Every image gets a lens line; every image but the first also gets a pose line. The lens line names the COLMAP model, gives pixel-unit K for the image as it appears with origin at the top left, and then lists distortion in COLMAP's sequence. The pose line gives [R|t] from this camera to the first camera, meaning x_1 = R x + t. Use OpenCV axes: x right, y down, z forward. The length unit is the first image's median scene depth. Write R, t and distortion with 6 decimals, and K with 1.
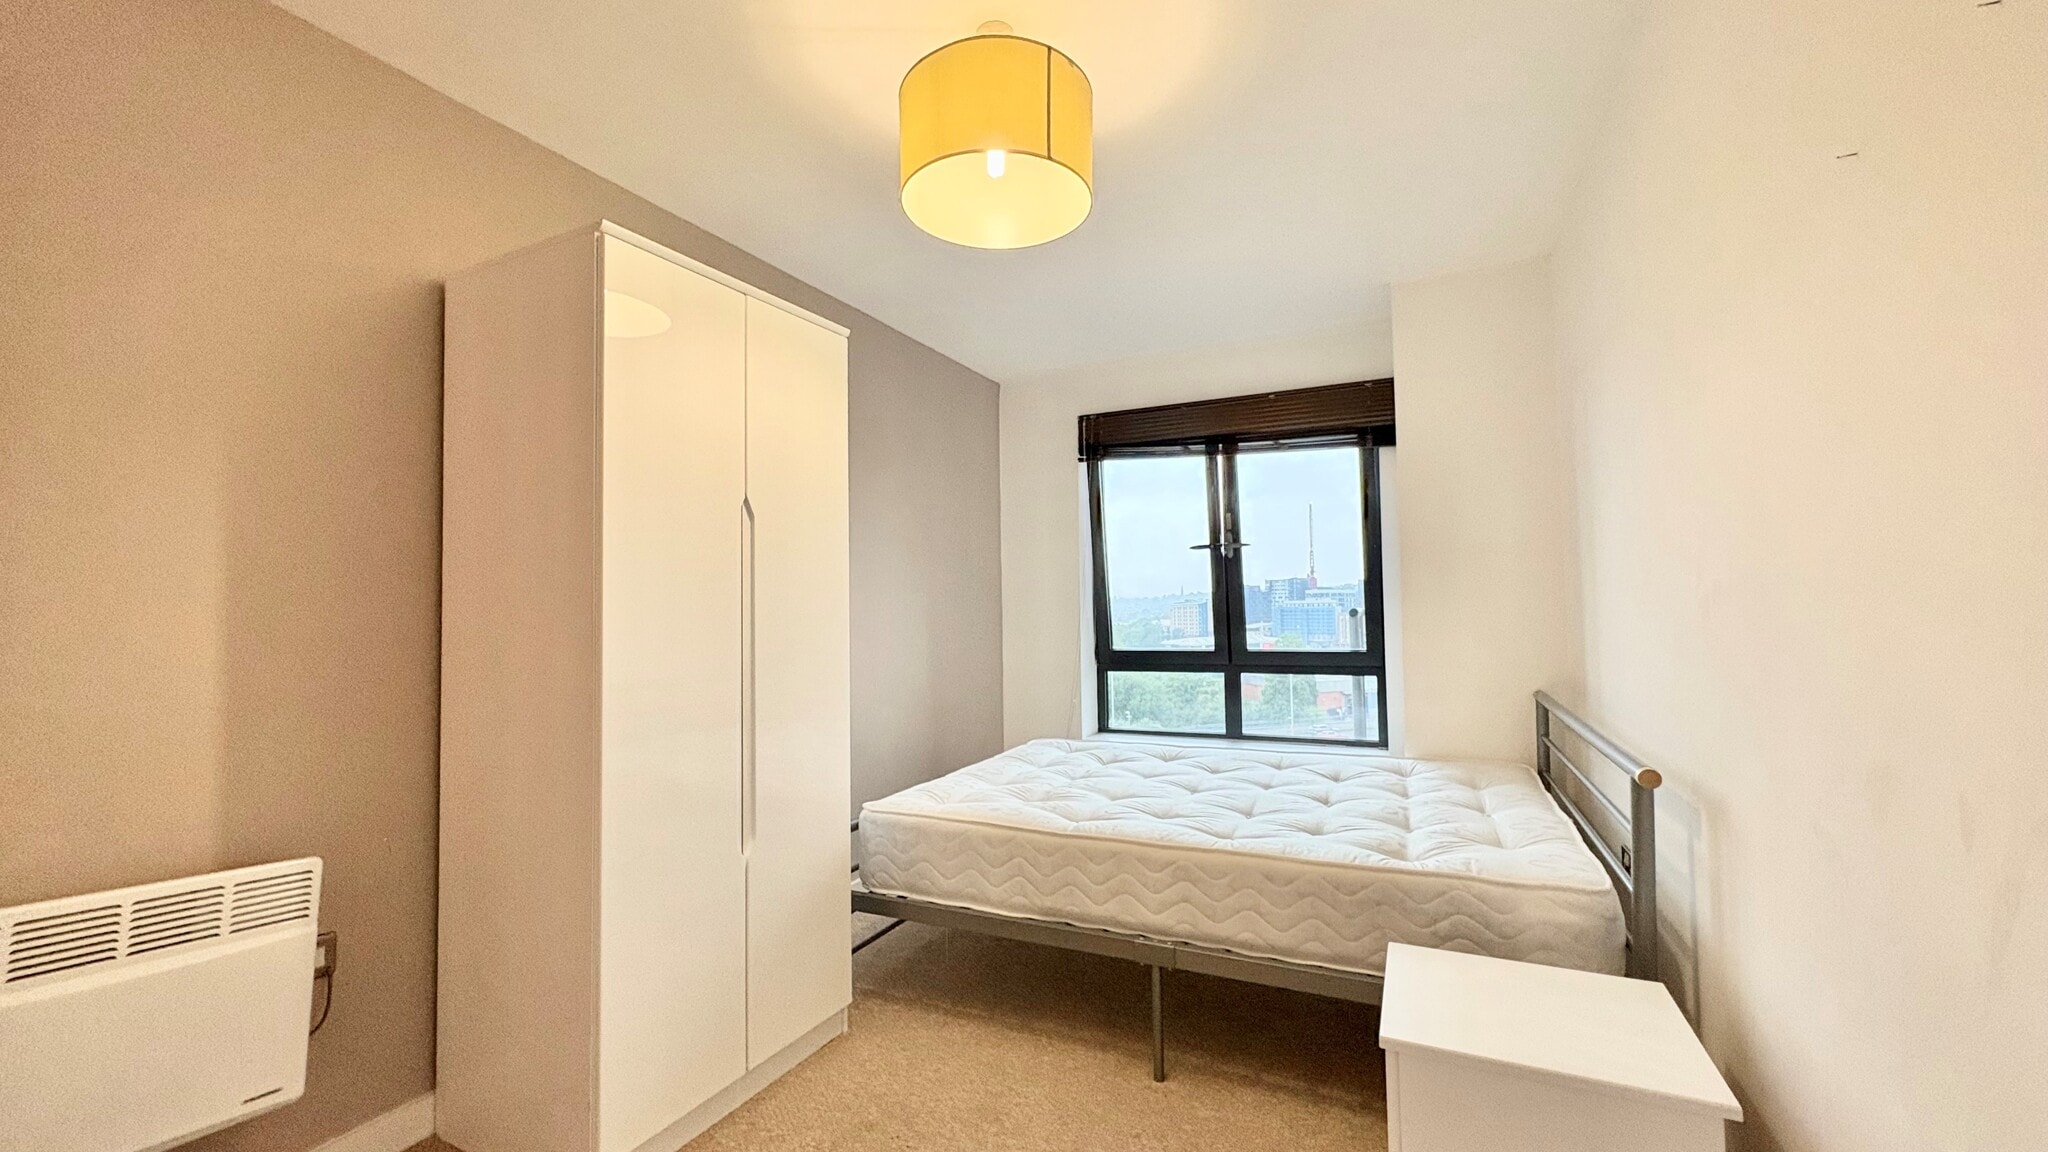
lens RADIAL K [[827.5, 0, 1036.2], [0, 827.5, 564.9], [0, 0, 1]] dist [-0.000257, -0.000803]
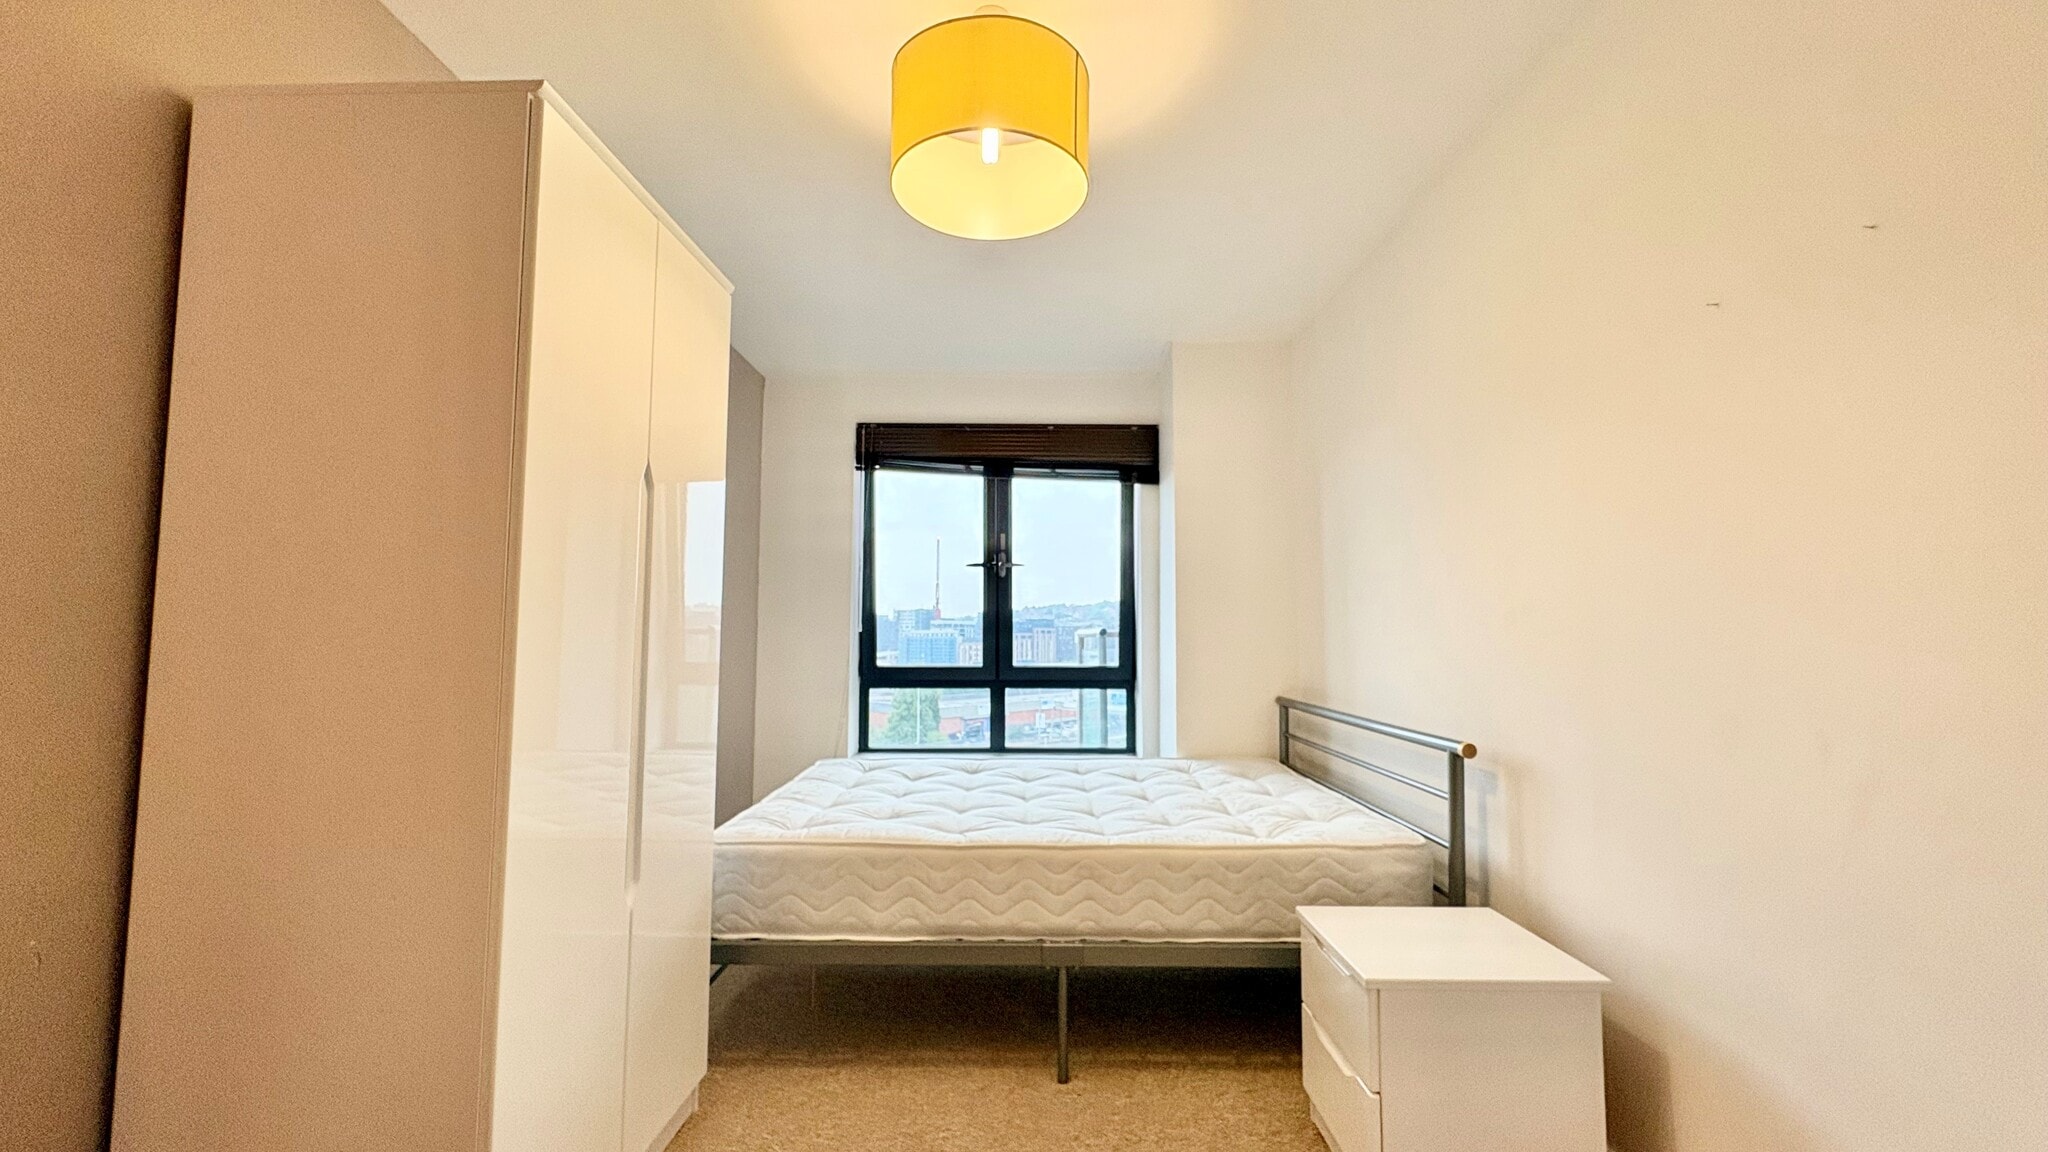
lens RADIAL K [[827.5, 0, 1036.4], [0, 827.5, 564.9], [0, 0, 1]] dist [-0.000257, -0.000803]
pose [[0.900701, 0.054542, 0.431002, -0.303737], [-0.039531, 0.998262, -0.043716, 0.035408], [-0.432637, 0.022337, 0.901291, 0.082097]]
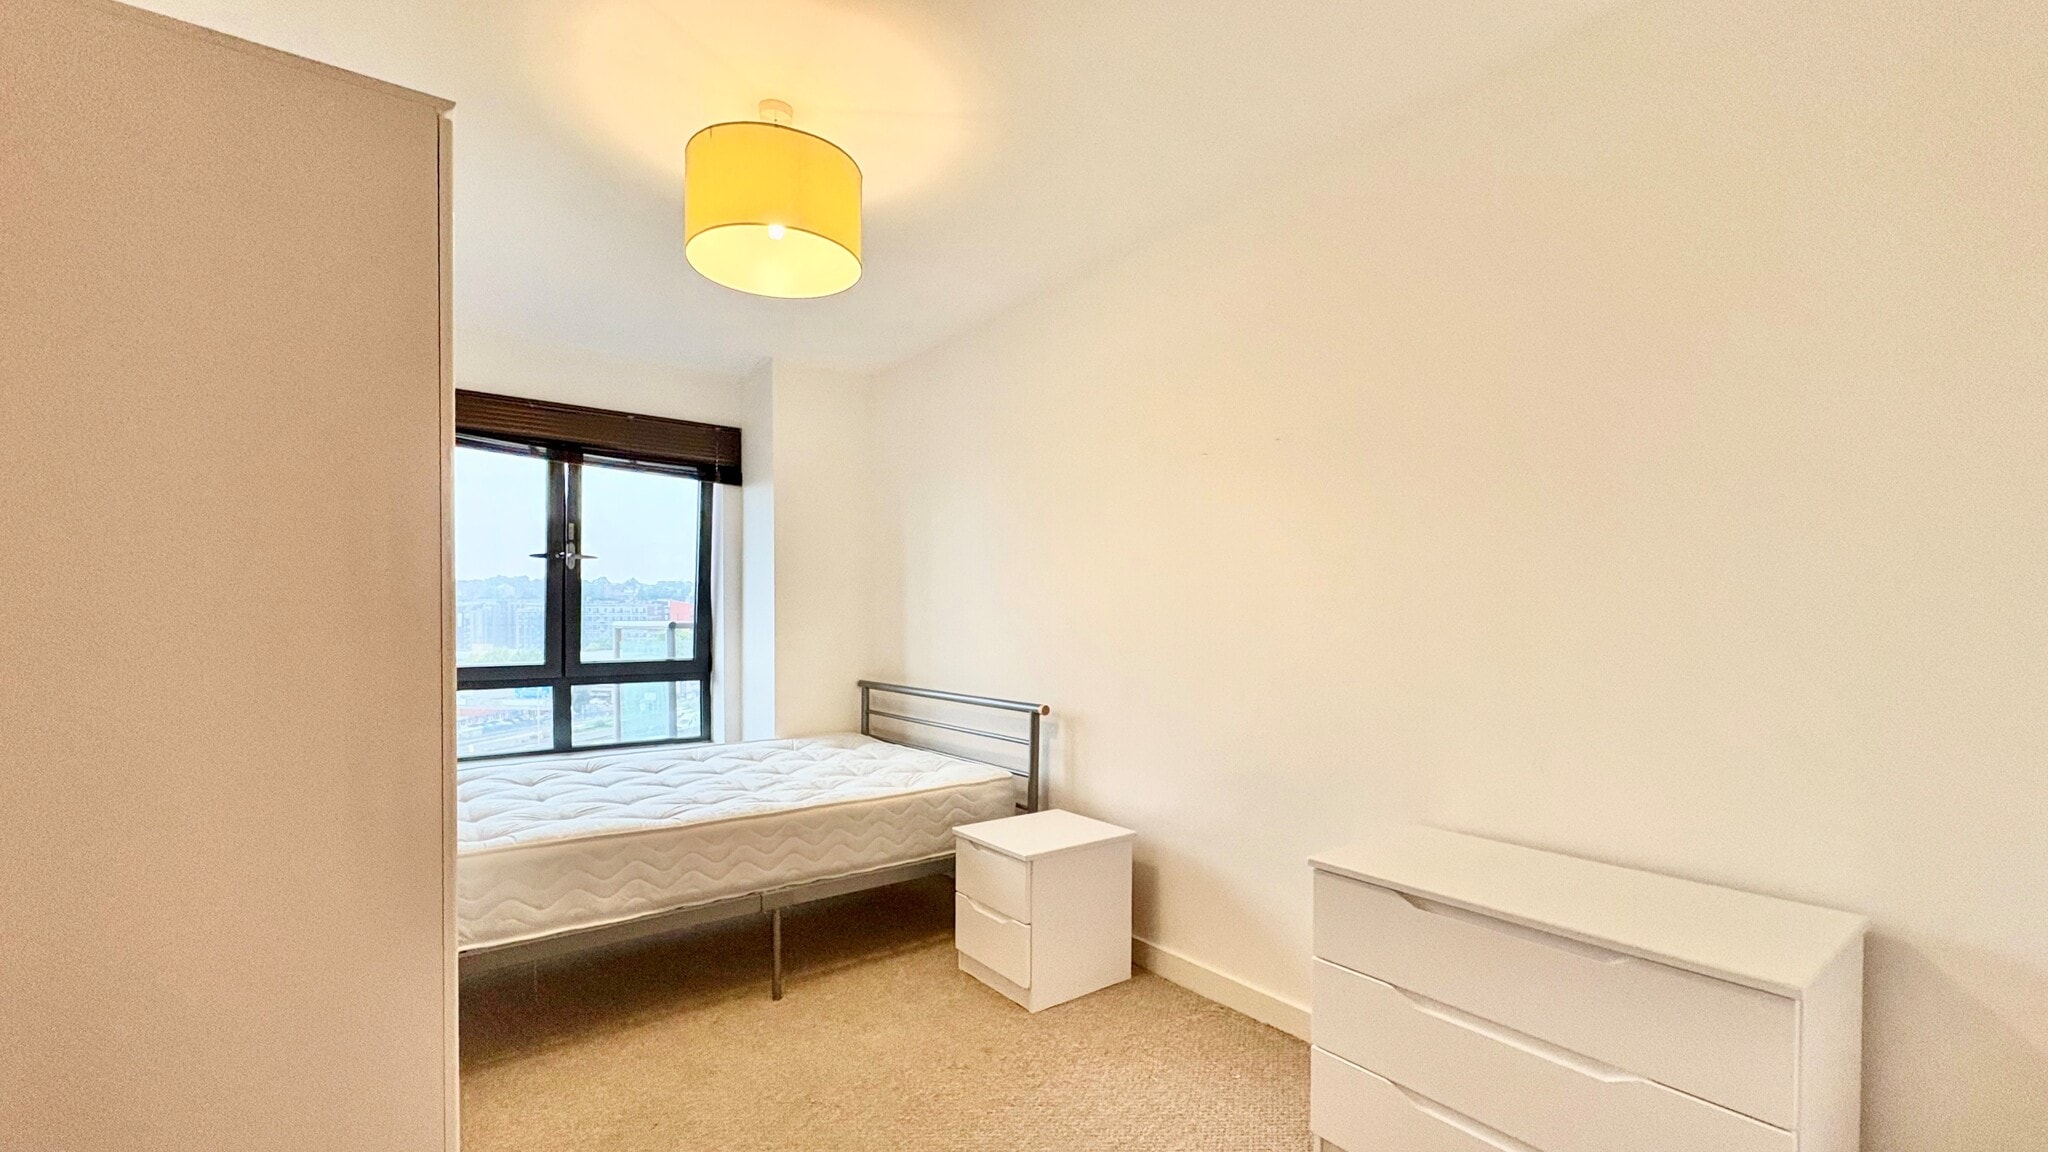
lens RADIAL K [[827.5, 0, 1038.2], [0, 827.5, 618.0], [0, 0, 1]] dist [-0.000257, -0.000803]
pose [[0.441841, 0.015316, 0.896963, -0.696526], [-0.055113, 0.998429, 0.010100, 0.016058], [-0.895399, -0.053897, 0.441991, 0.115537]]
